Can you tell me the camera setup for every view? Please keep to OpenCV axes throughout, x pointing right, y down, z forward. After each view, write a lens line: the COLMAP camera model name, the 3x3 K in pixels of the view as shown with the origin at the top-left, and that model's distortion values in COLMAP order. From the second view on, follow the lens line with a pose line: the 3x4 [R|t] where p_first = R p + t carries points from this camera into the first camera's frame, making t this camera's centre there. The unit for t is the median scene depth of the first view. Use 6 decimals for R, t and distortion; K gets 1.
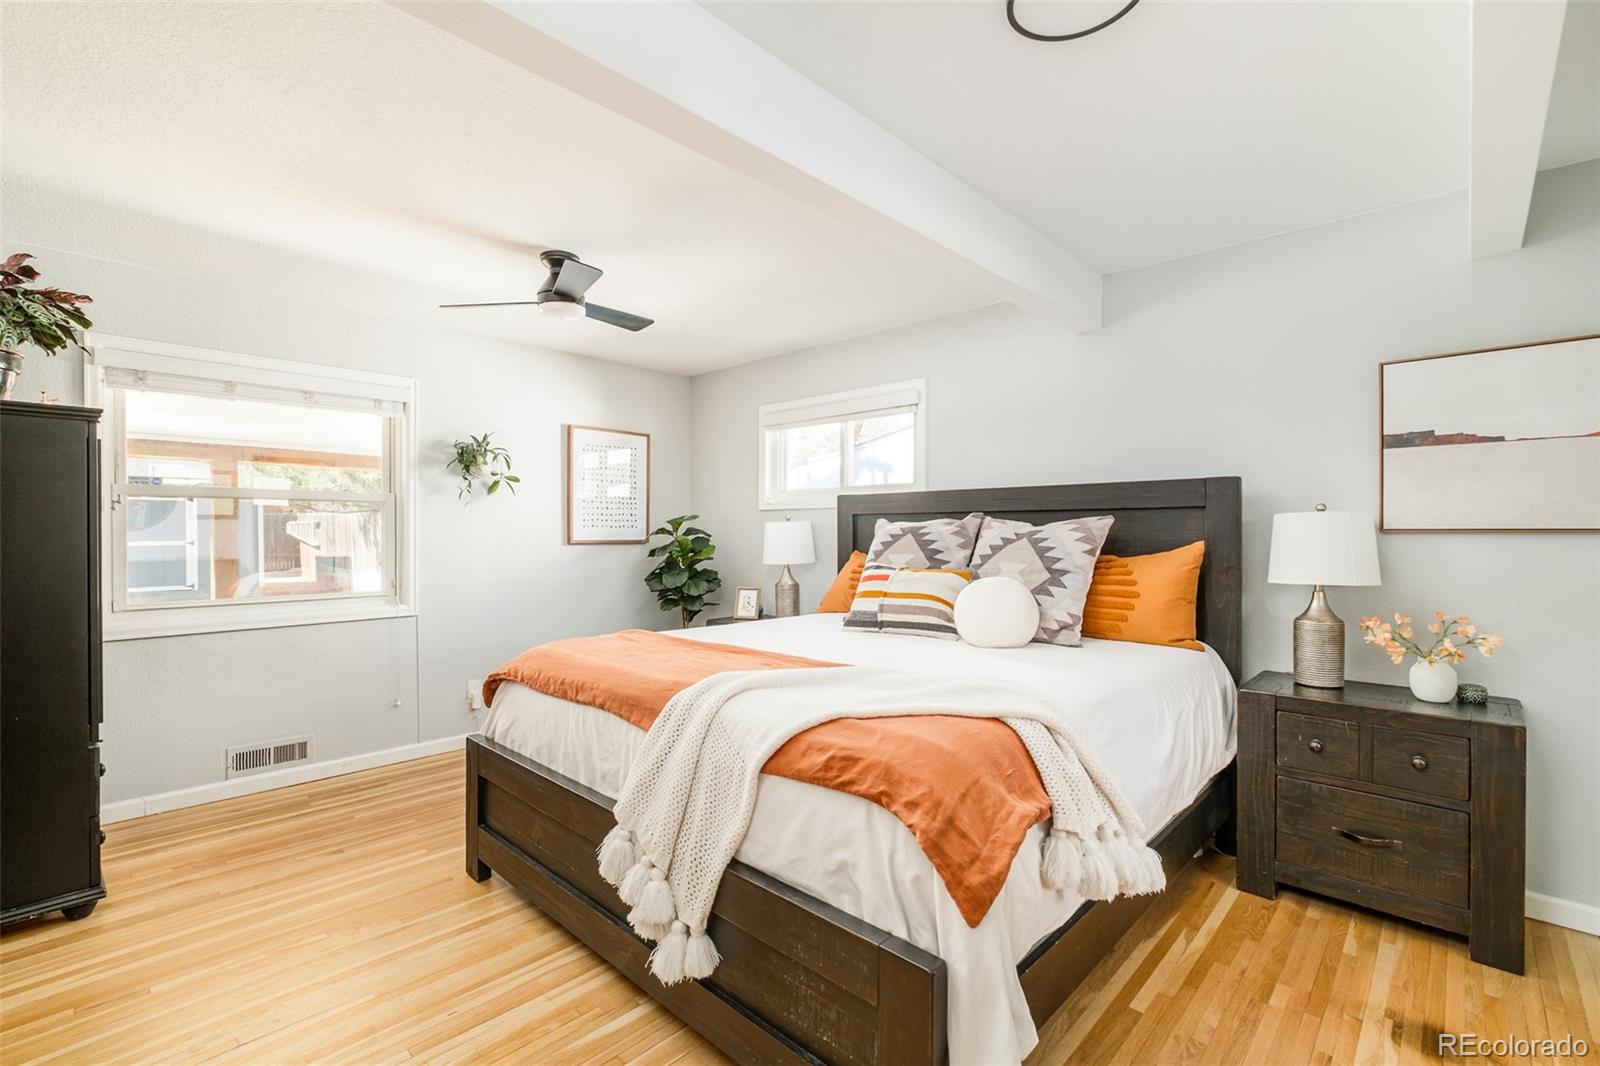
lens RADIAL K [[704.7, 0, 800.0], [0, 704.7, 533.0], [0, 0, 1]] dist [-0.000815, -0.000017]
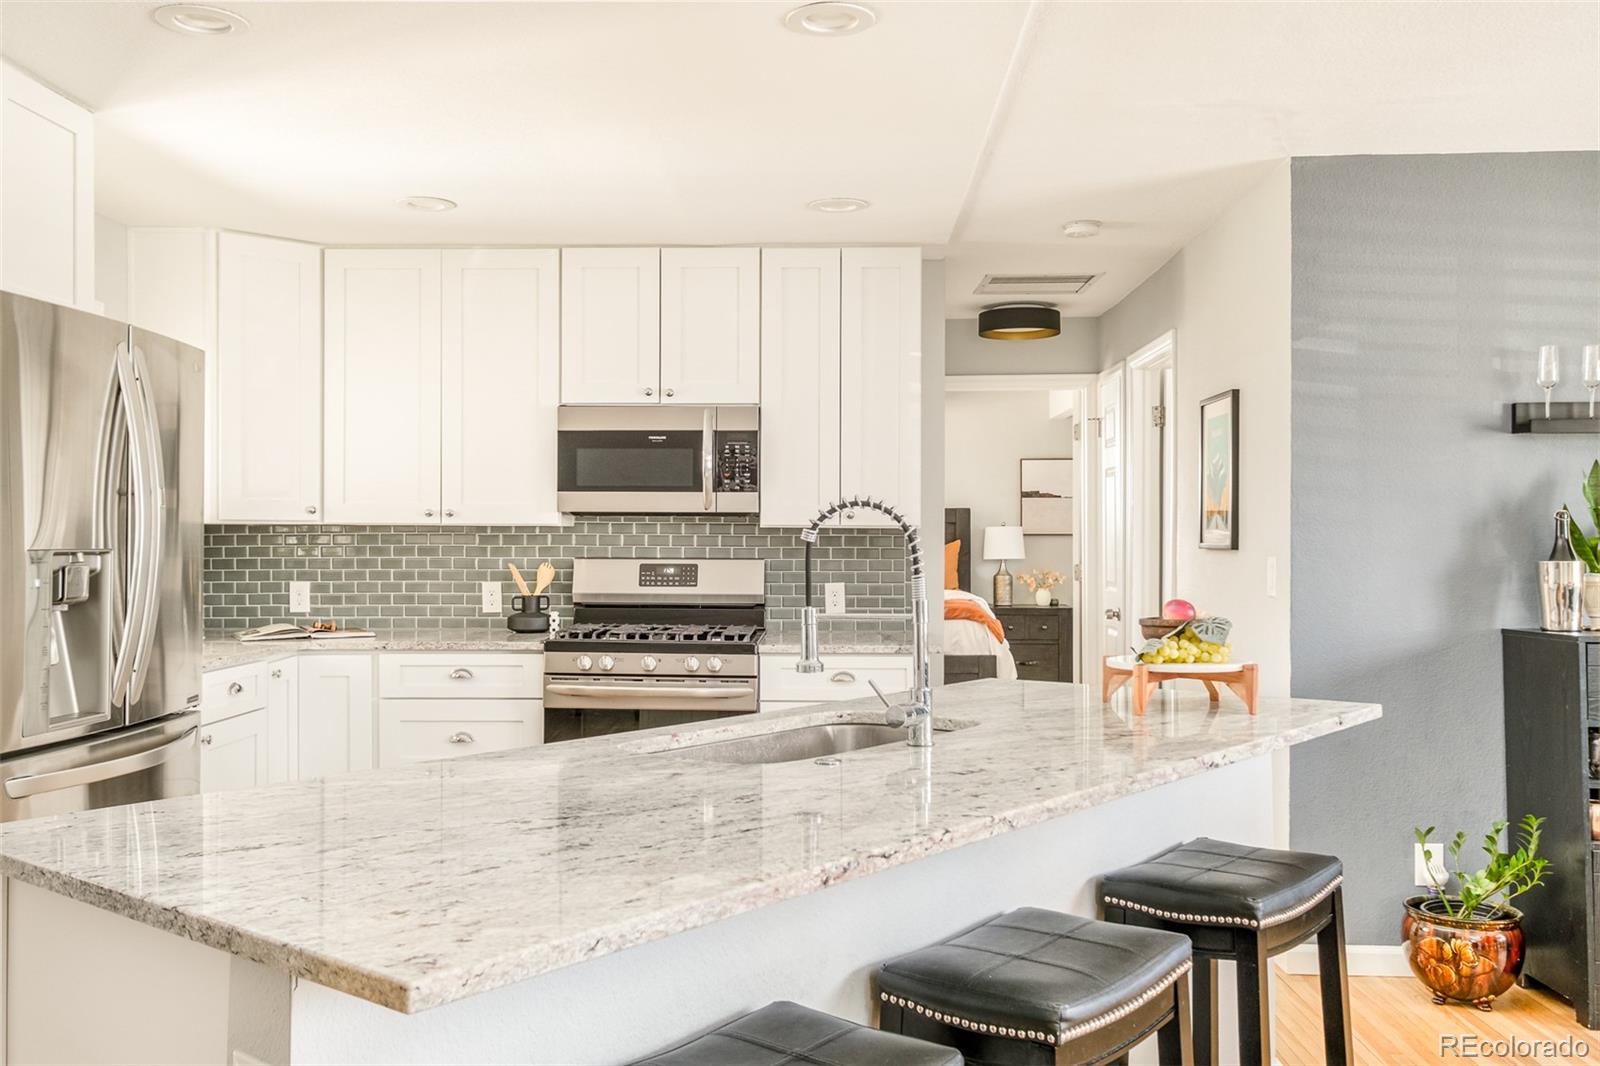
lens RADIAL K [[1391.6, 0, 800.0], [0, 1391.6, 533.0], [0, 0, 1]] dist [0.008148, 0.011153]
pose [[0.746762, -0.000730, 0.665091, -2.184583], [0.002111, 0.999997, -0.001272, -0.004122], [-0.665088, 0.002354, 0.746761, -1.512470]]
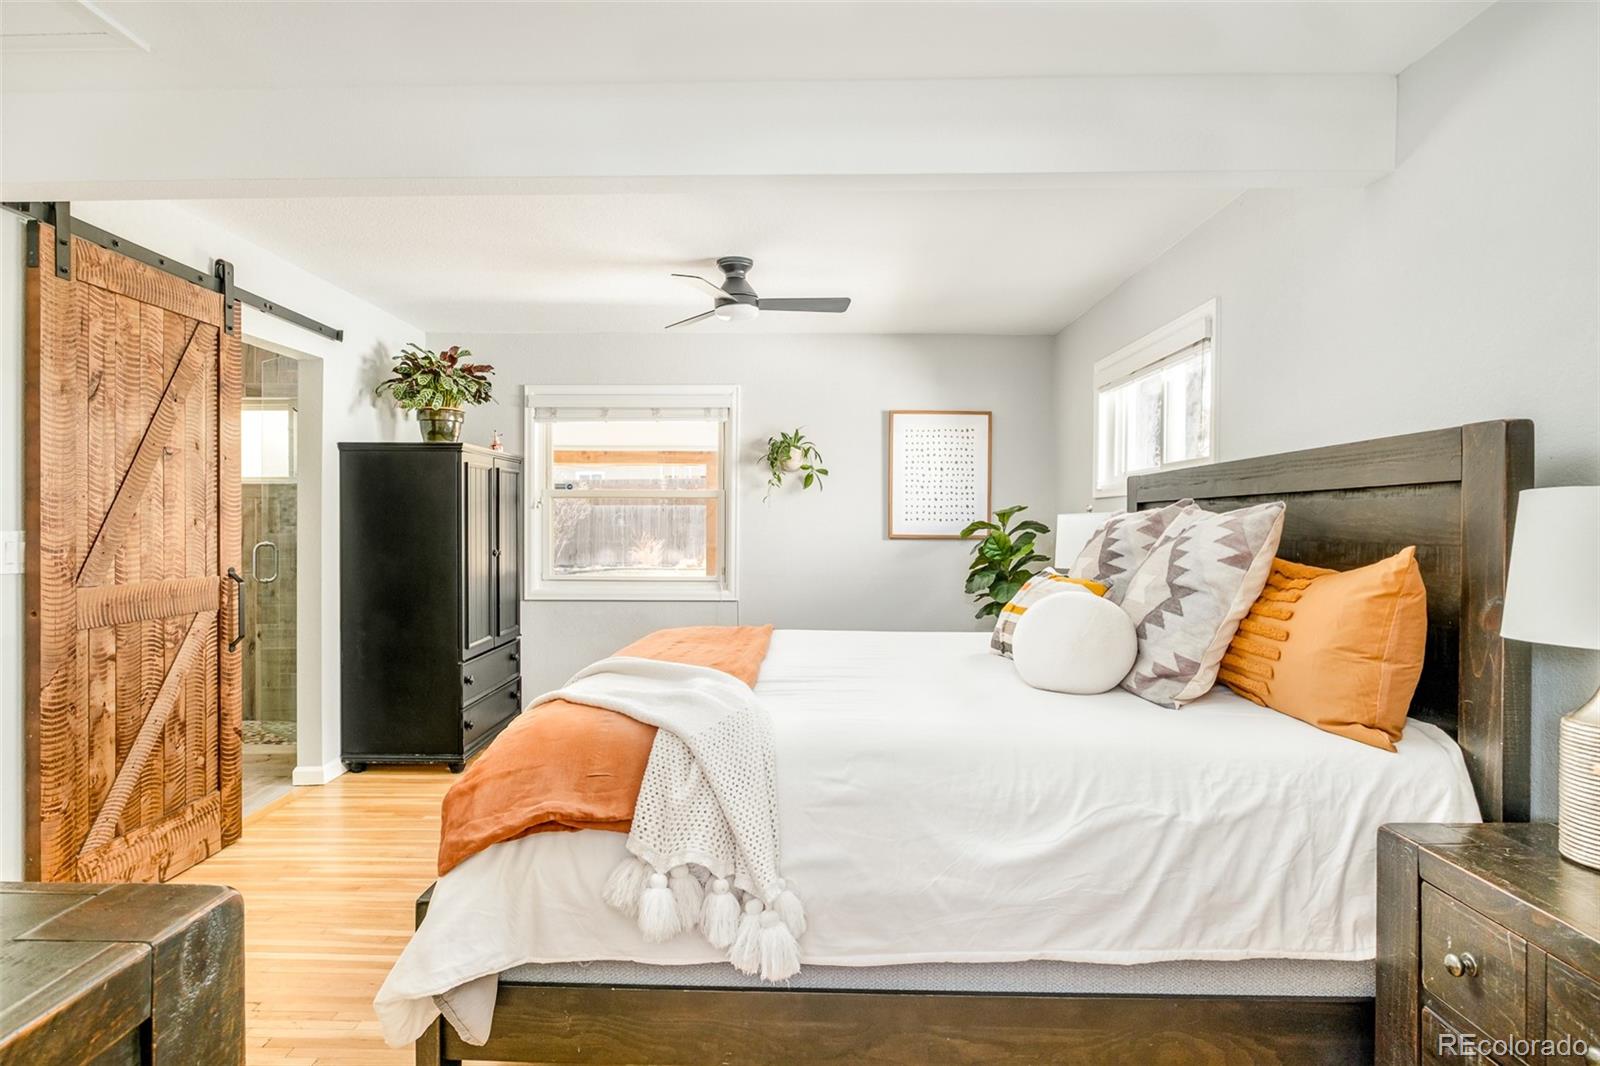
lens RADIAL K [[868.9, 0, 800.0], [0, 868.9, 533.0], [0, 0, 1]] dist [-0.002247, 0.000095]
pose [[0.682049, 0.011367, -0.731218, 0.661539], [-0.006951, 0.999935, 0.009061, -0.001731], [0.731274, -0.001098, 0.682083, 0.189409]]
